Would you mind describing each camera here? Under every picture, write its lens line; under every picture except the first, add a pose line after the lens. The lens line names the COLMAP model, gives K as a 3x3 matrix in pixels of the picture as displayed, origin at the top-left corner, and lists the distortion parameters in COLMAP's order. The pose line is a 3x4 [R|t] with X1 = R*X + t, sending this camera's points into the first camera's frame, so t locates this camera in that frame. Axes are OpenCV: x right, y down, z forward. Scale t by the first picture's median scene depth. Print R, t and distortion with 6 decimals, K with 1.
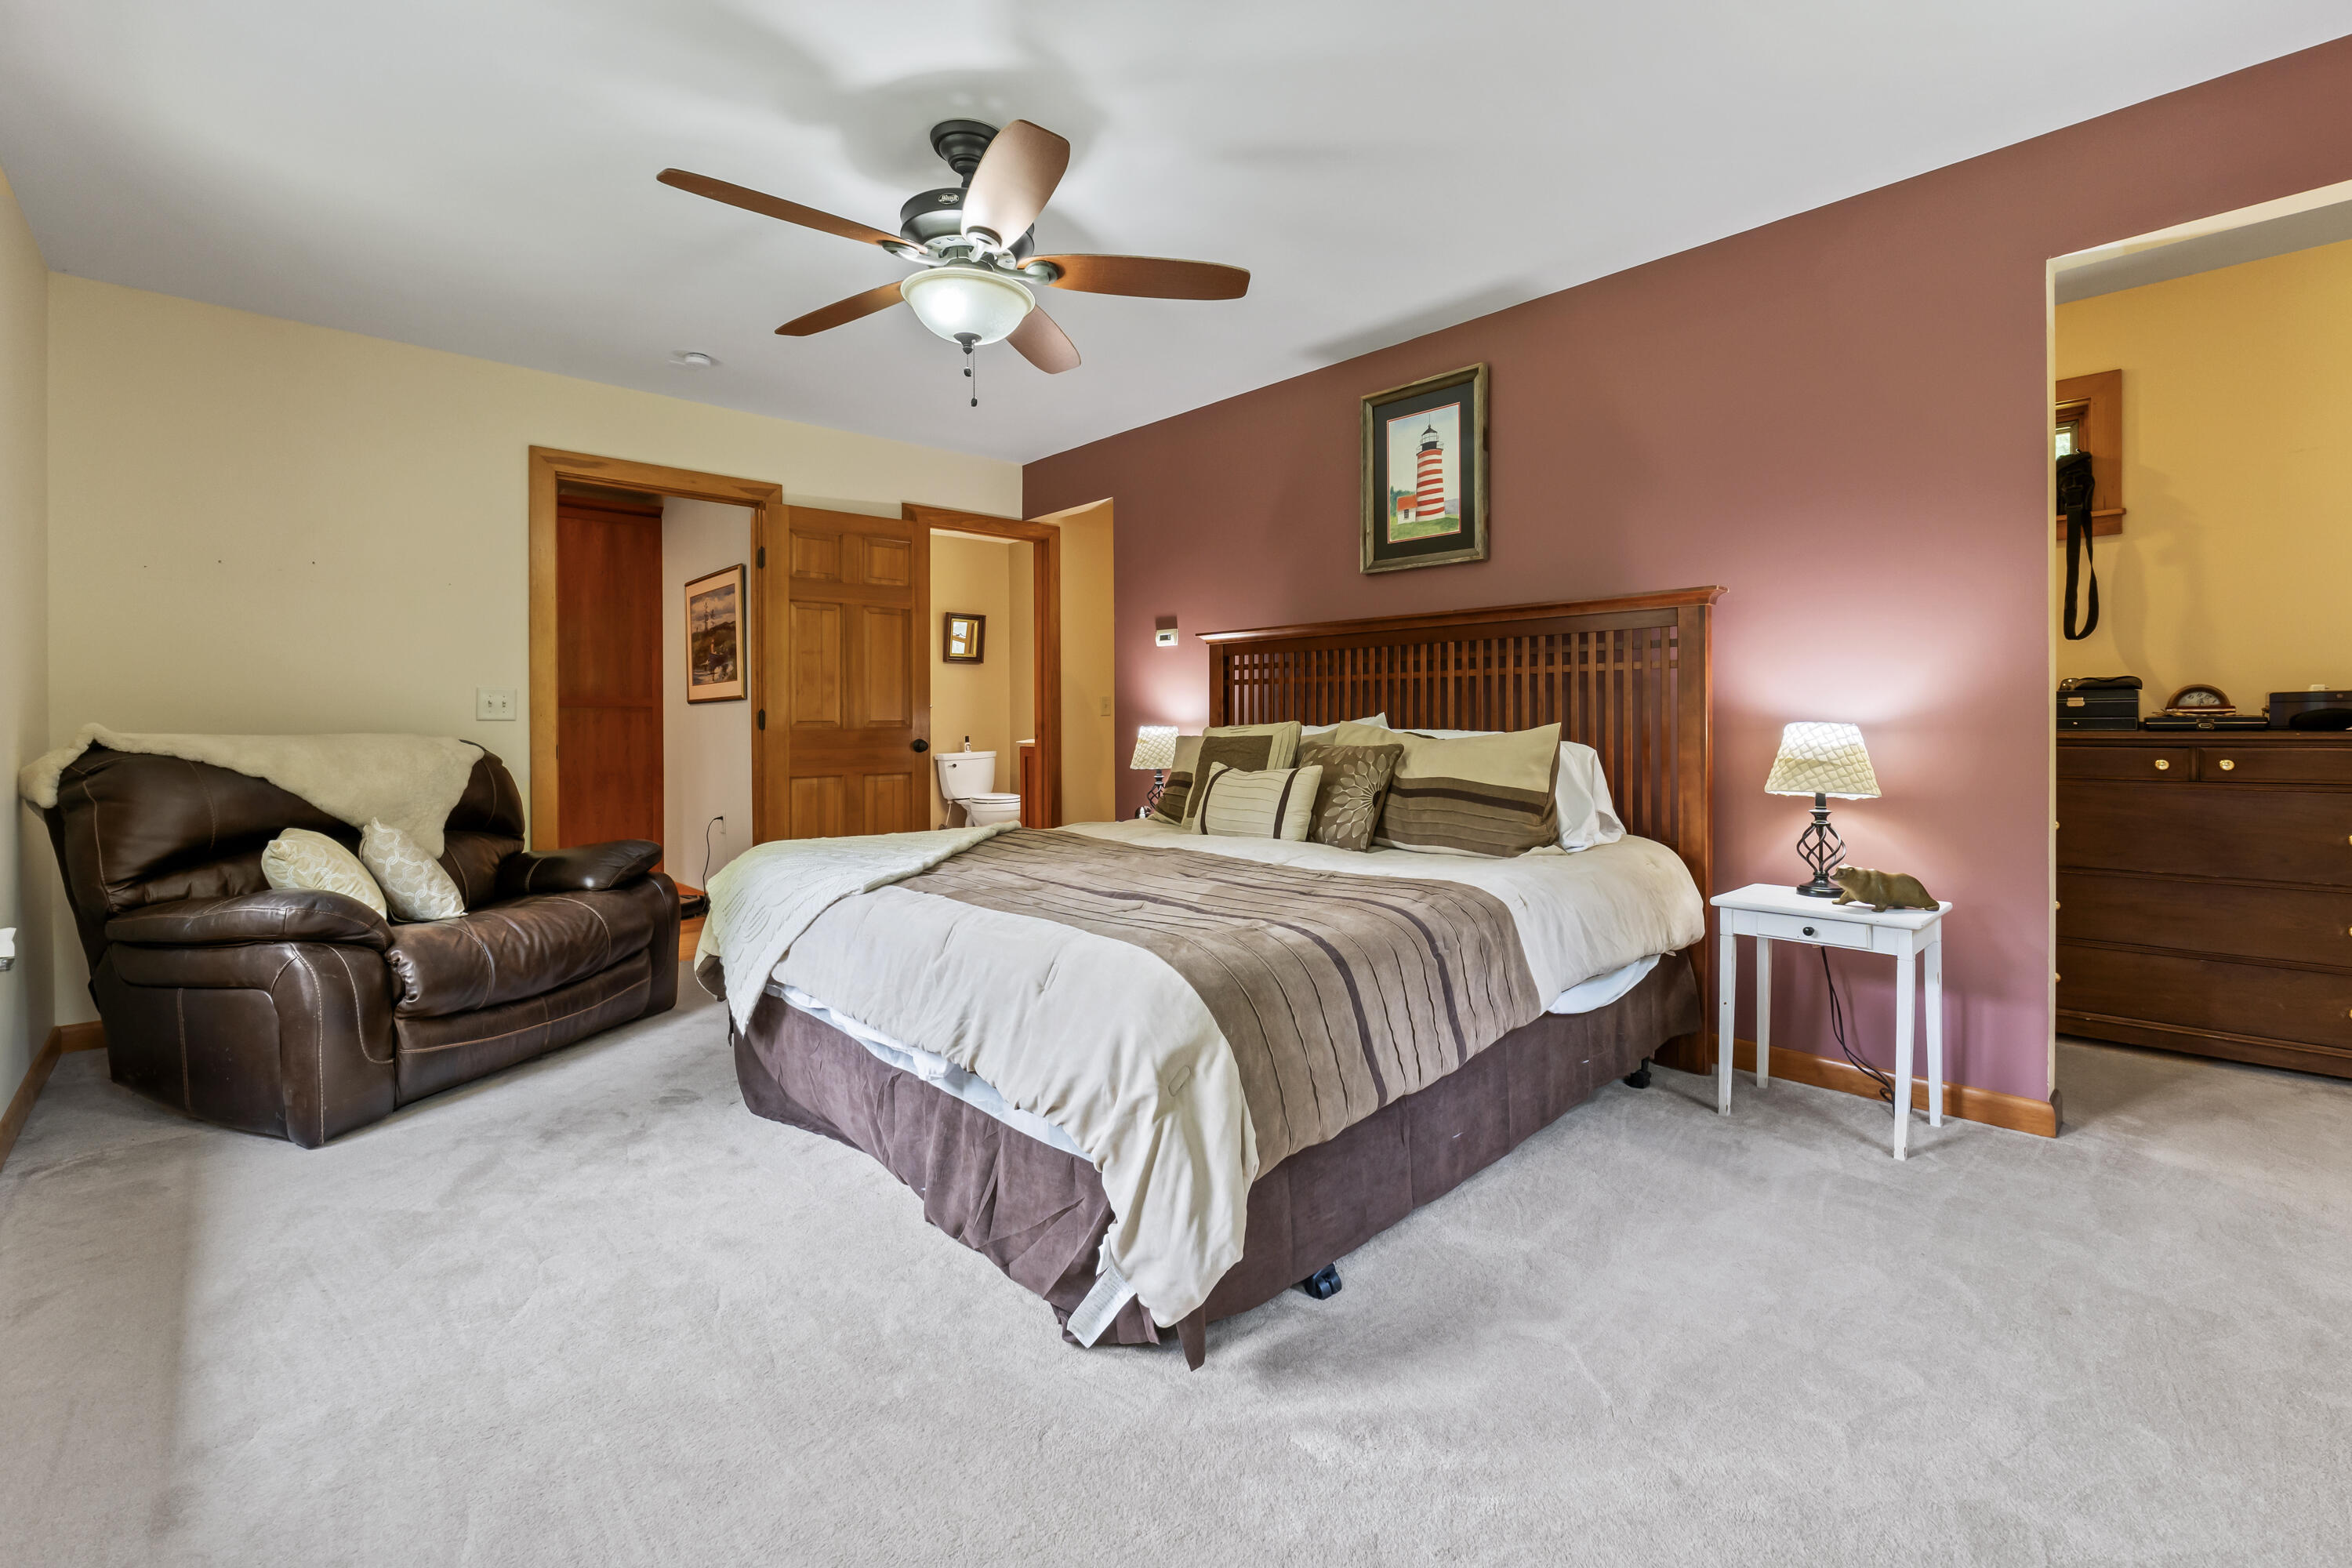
lens RADIAL K [[992.6, 0, 1189.0], [0, 992.6, 732.0], [0, 0, 1]] dist [-0.010651, 0.000532]
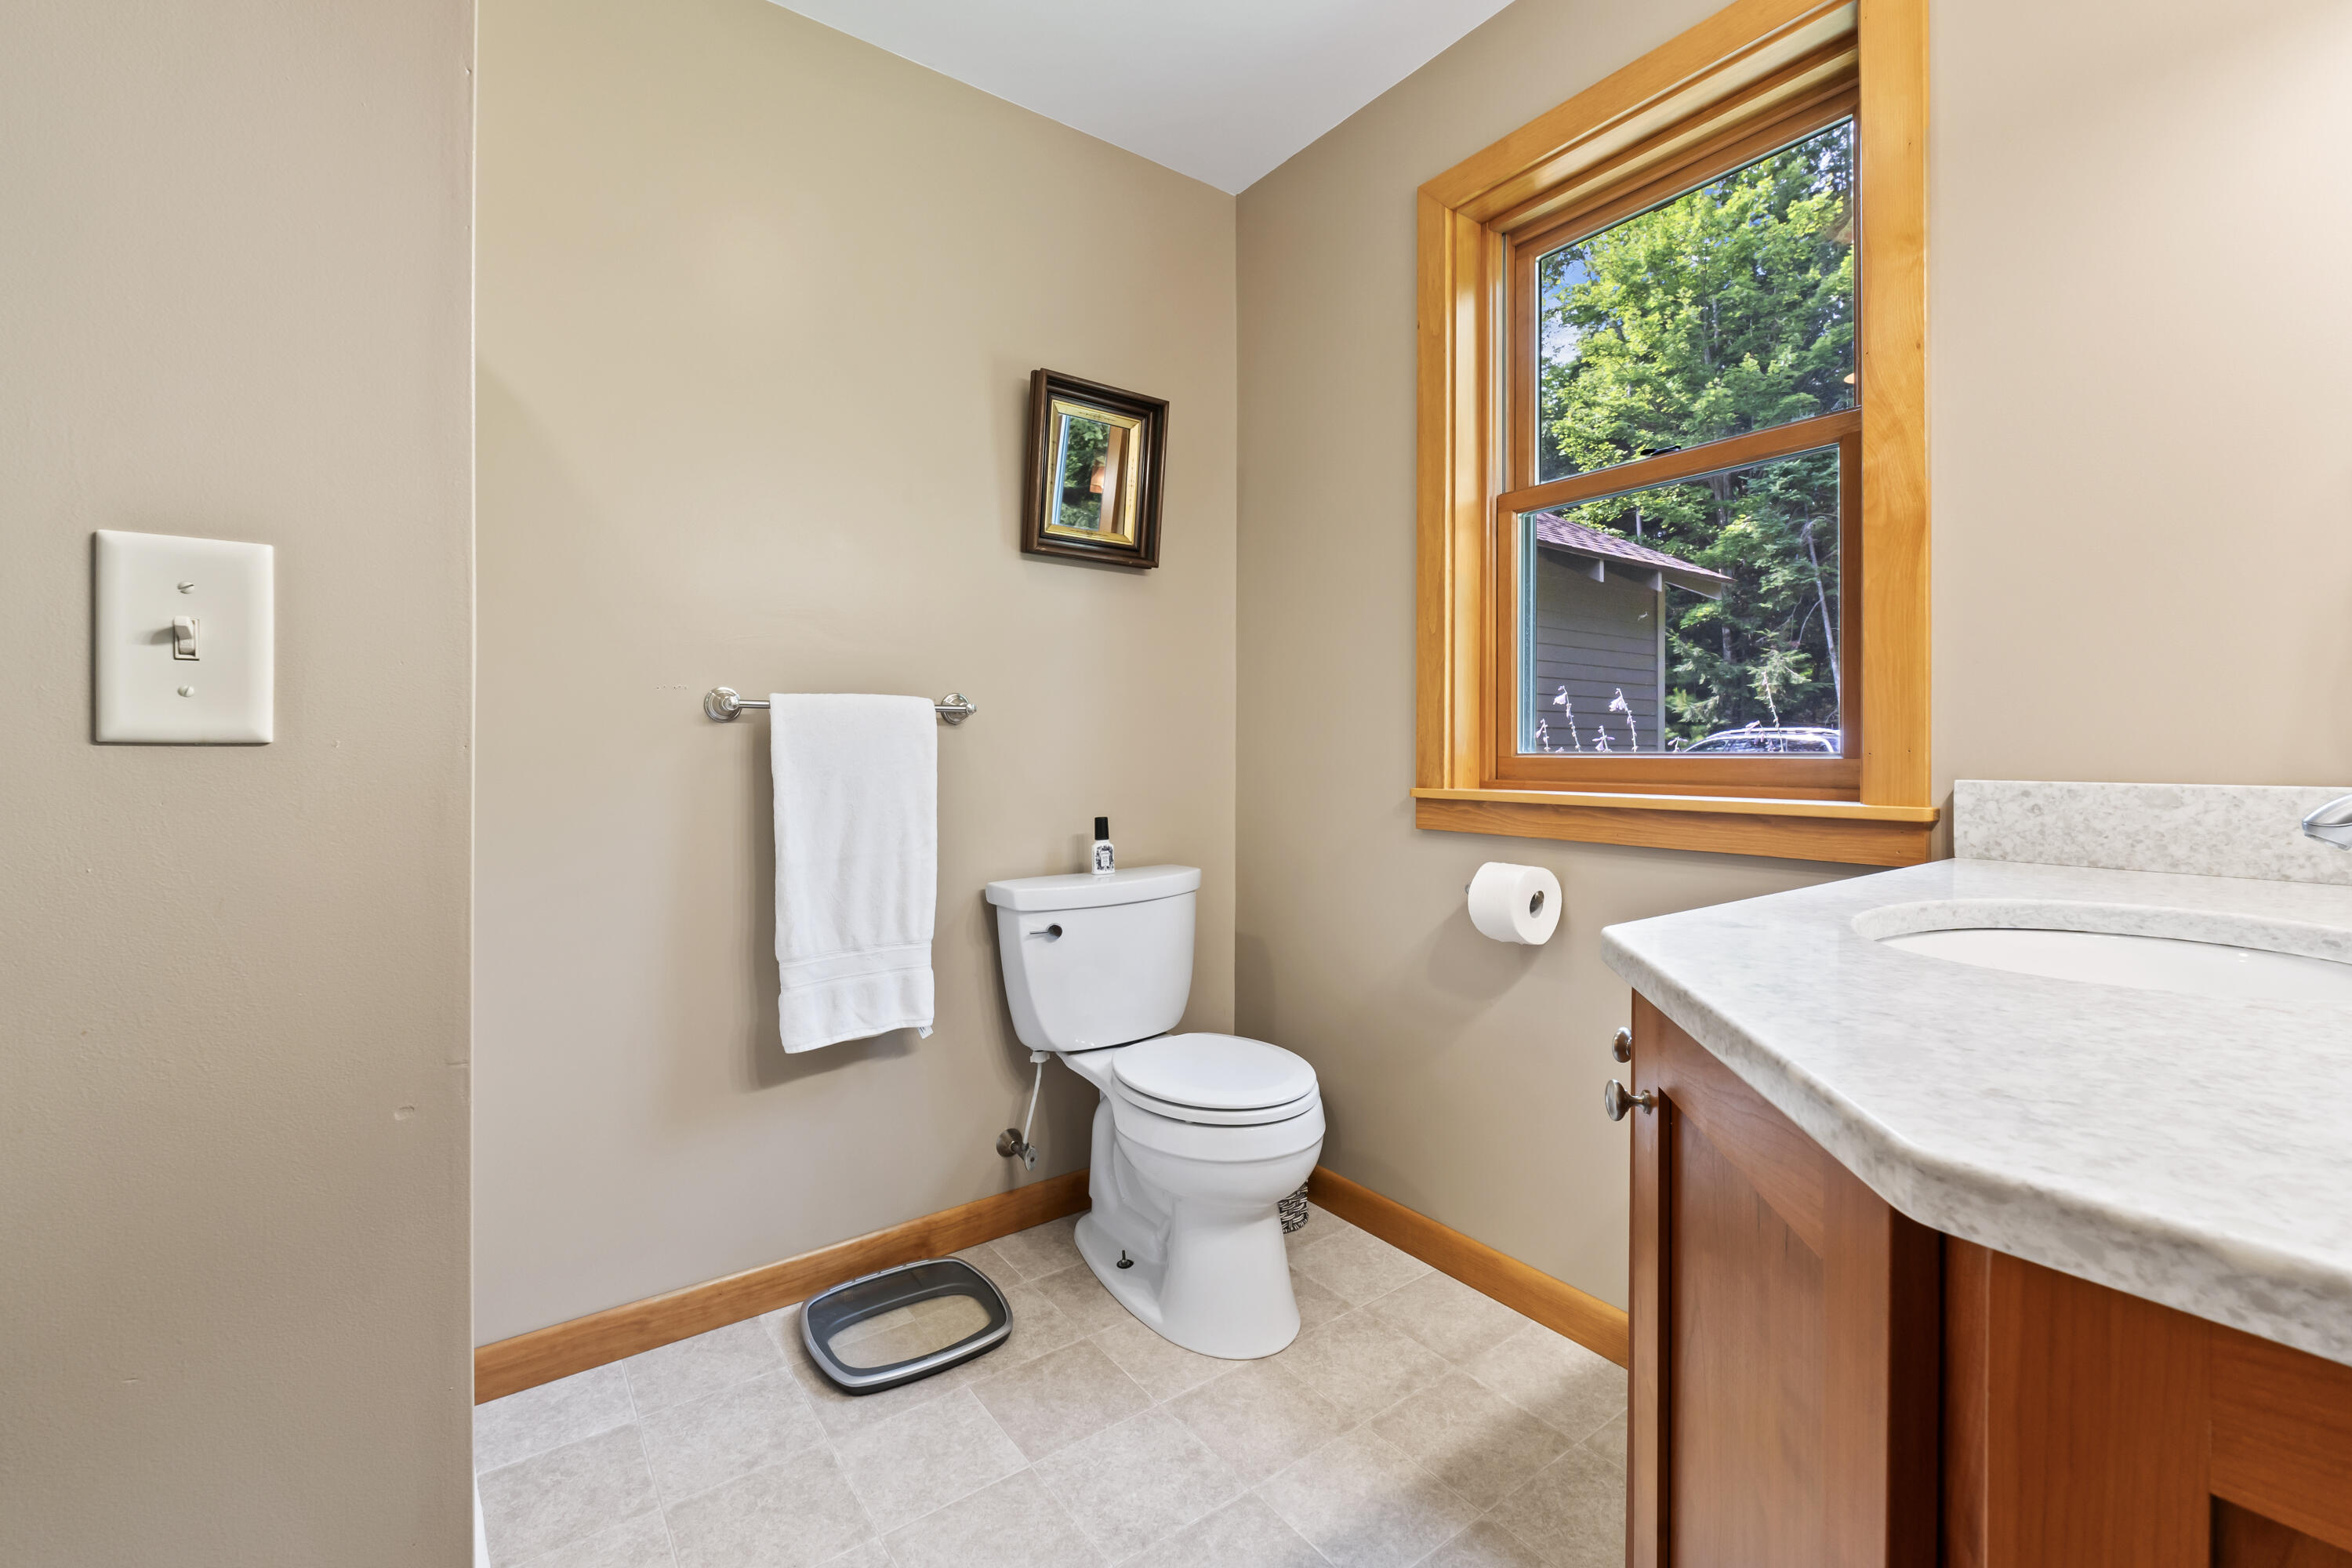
lens RADIAL K [[992.6, 0, 1171.0], [0, 992.6, 761.3], [0, 0, 1]] dist [-0.010651, 0.000532]
pose [[0.987114, 0.008464, -0.159795, -0.157200], [-0.009279, 0.999947, -0.004353, -0.010869], [0.159750, 0.005780, 0.987141, 0.714711]]
